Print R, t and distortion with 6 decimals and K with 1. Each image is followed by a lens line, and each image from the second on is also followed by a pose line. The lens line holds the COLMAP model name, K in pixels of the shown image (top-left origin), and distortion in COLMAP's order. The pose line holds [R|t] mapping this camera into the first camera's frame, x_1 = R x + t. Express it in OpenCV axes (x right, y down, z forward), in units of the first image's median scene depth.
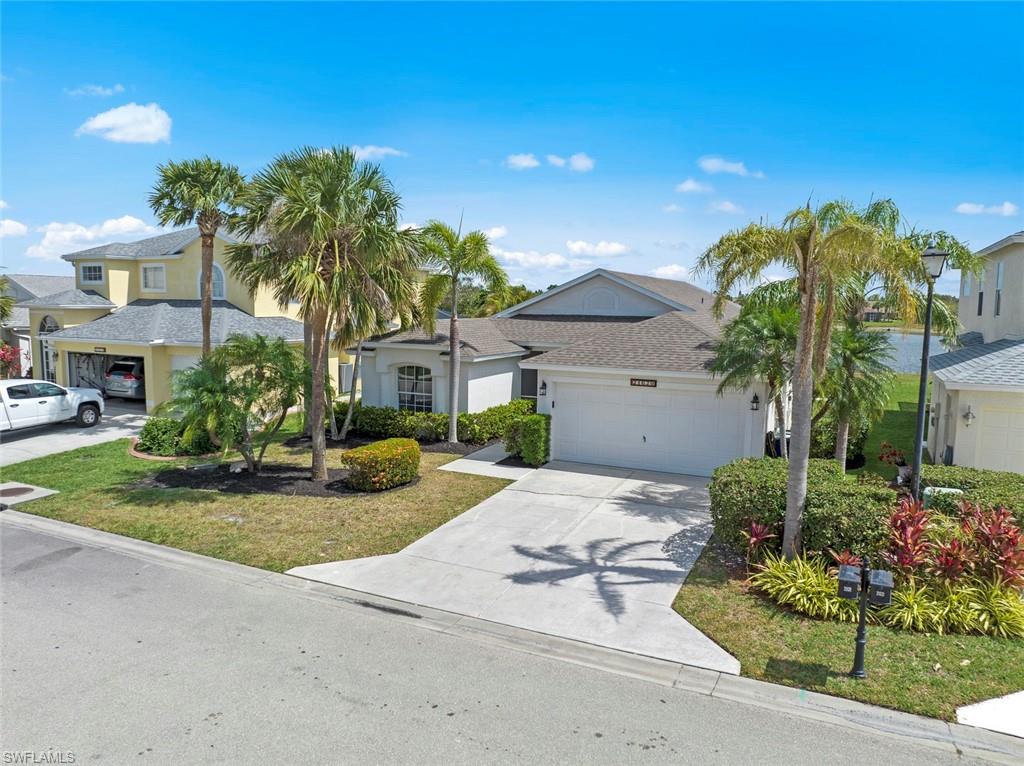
lens RADIAL K [[716.1, 0, 512.0], [0, 716.1, 383.0], [0, 0, 1]] dist [-0.039660, 0.002755]
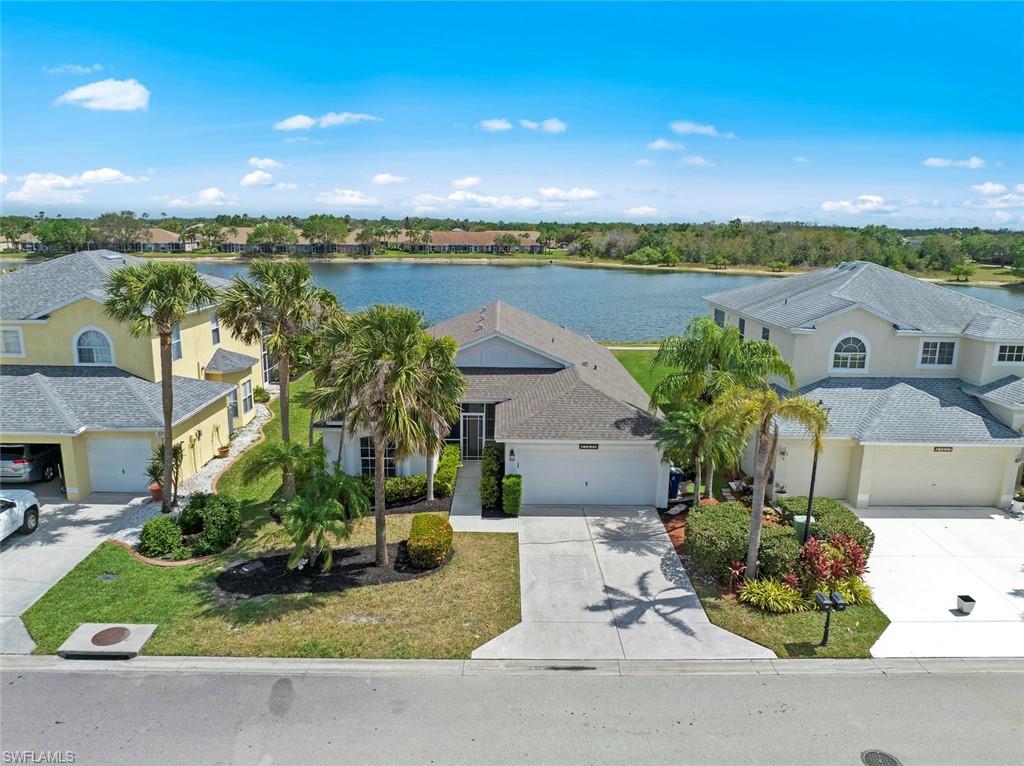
lens RADIAL K [[716.1, 0, 512.0], [0, 716.1, 383.0], [0, 0, 1]] dist [-0.039660, 0.002755]
pose [[0.895317, -0.094812, 0.435223, -0.772433], [0.046225, 0.991585, 0.120923, -0.422604], [-0.443025, -0.088146, 0.892165, -0.239861]]
